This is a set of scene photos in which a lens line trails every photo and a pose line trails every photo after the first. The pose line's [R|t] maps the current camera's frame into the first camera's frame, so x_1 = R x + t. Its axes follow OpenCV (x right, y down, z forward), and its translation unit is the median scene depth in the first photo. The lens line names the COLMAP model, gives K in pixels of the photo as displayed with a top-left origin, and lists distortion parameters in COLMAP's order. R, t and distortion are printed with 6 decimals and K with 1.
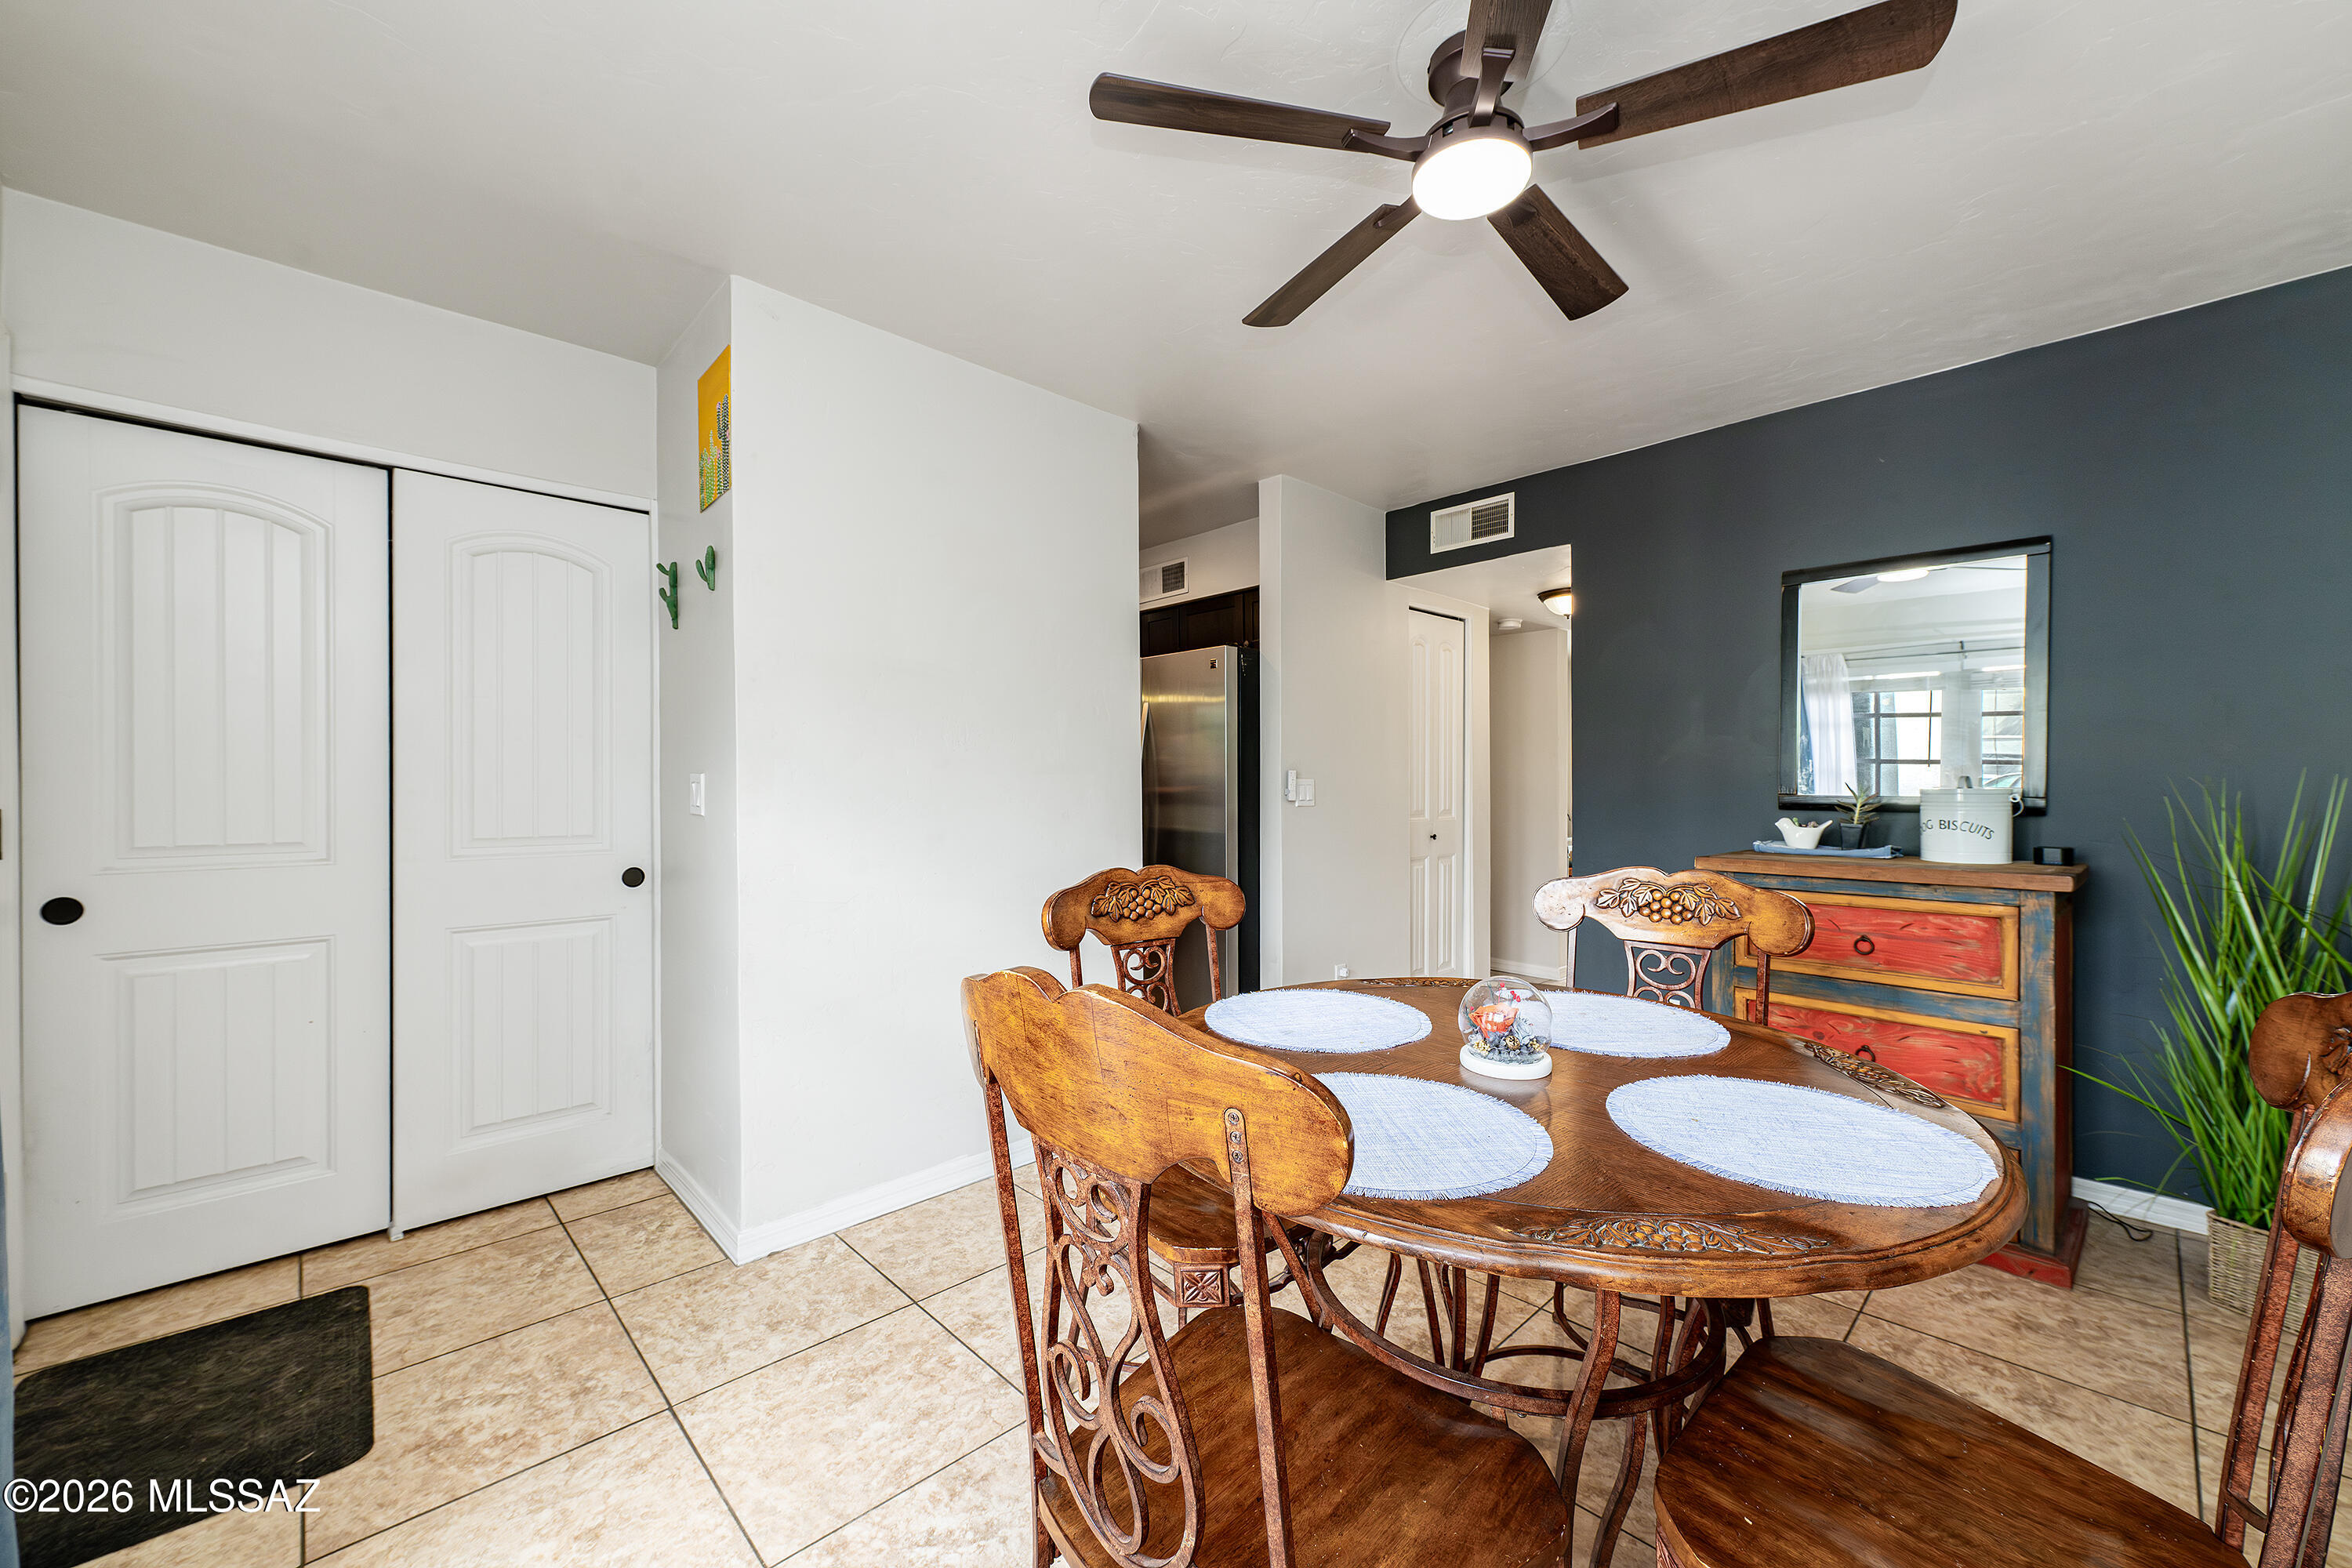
lens RADIAL K [[928.6, 0, 1183.2], [0, 928.6, 790.9], [0, 0, 1]] dist [0.002913, -0.000052]
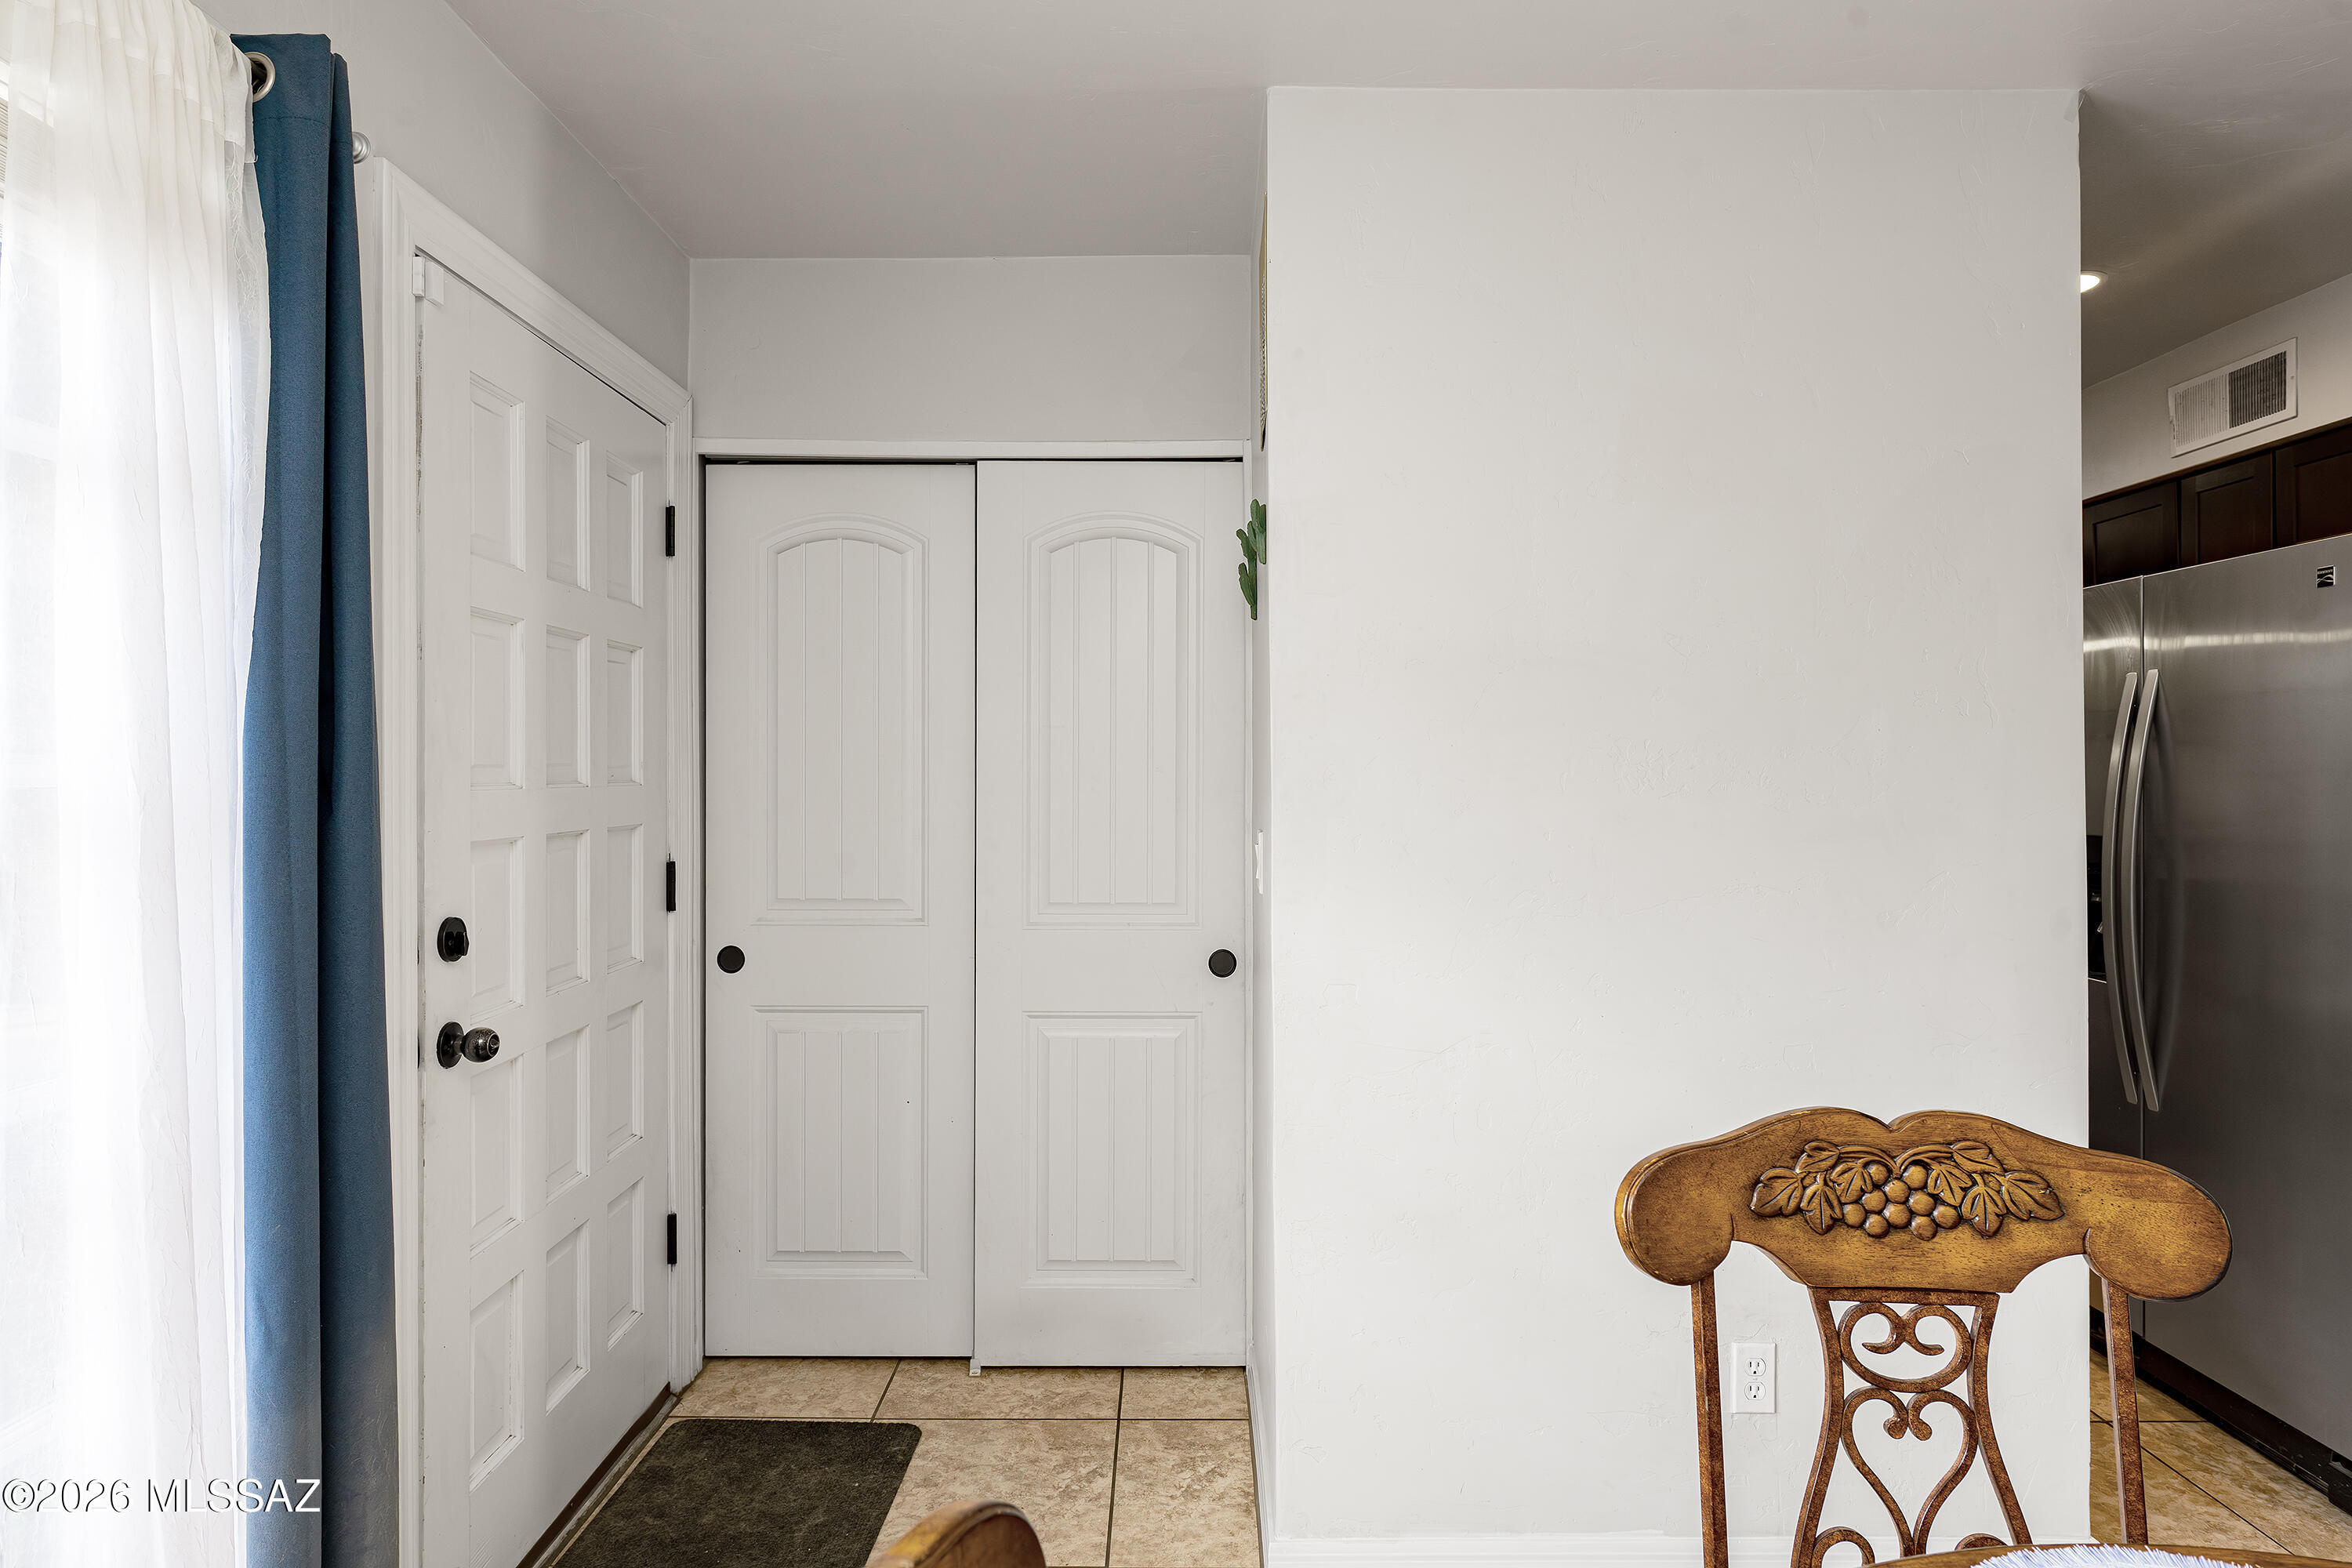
lens RADIAL K [[1322.8, 0, 1162.3], [0, 1322.8, 777.6], [0, 0, 1]] dist [0.000487, 0.000275]
pose [[0.714516, 0.002719, -0.699614, 0.124486], [-0.004484, 0.999990, -0.000693, -0.064477], [0.699604, 0.003633, 0.714521, 0.282050]]
